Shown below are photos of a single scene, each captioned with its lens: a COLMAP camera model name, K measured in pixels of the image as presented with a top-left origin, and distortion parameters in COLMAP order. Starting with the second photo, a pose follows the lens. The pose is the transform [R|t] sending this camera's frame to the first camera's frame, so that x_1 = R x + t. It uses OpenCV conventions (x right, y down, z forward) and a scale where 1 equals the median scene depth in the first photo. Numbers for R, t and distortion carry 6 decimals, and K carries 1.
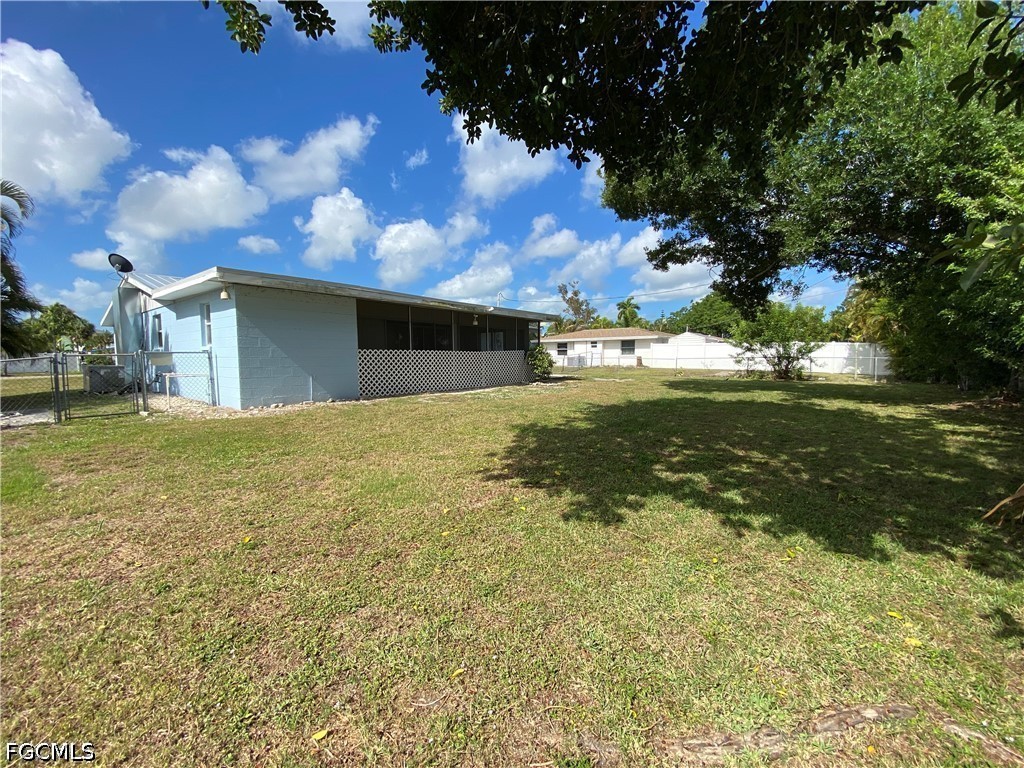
lens RADIAL K [[414.1, 0, 512.0], [0, 414.1, 384.0], [0, 0, 1]] dist [0.054733, -0.043686]
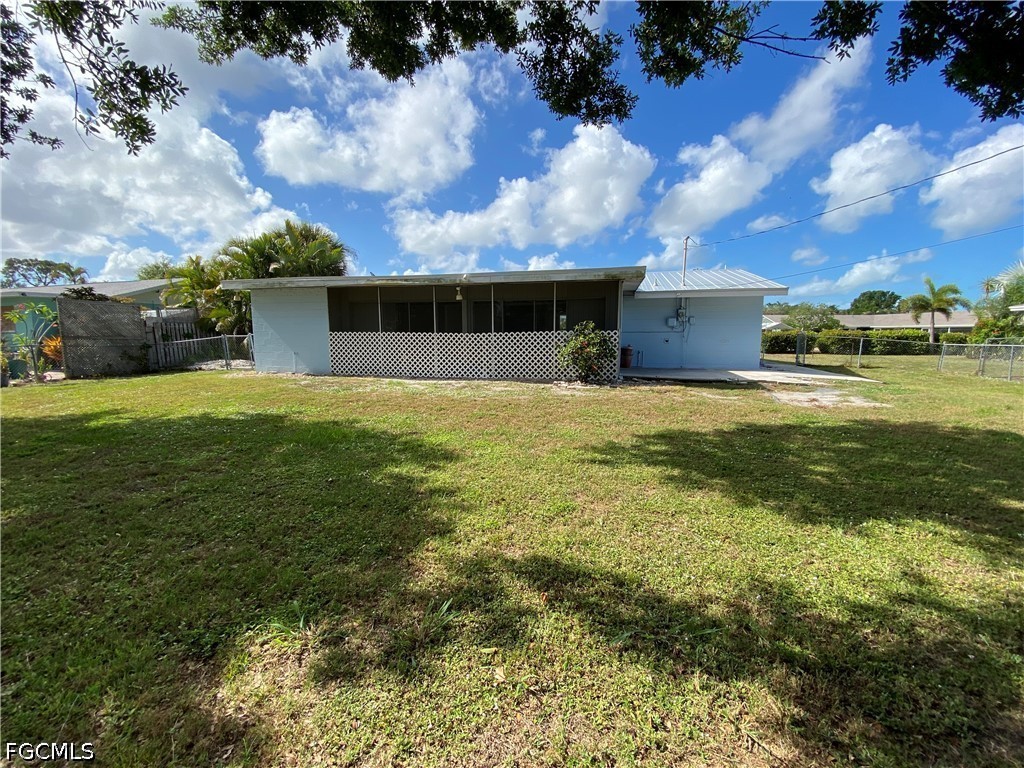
lens RADIAL K [[414.1, 0, 512.0], [0, 414.1, 384.0], [0, 0, 1]] dist [0.054733, -0.043686]
pose [[0.407104, 0.106219, -0.907185, 0.675762], [-0.065354, 0.994057, 0.087062, -0.054980], [0.911041, 0.023845, 0.411626, 0.734197]]
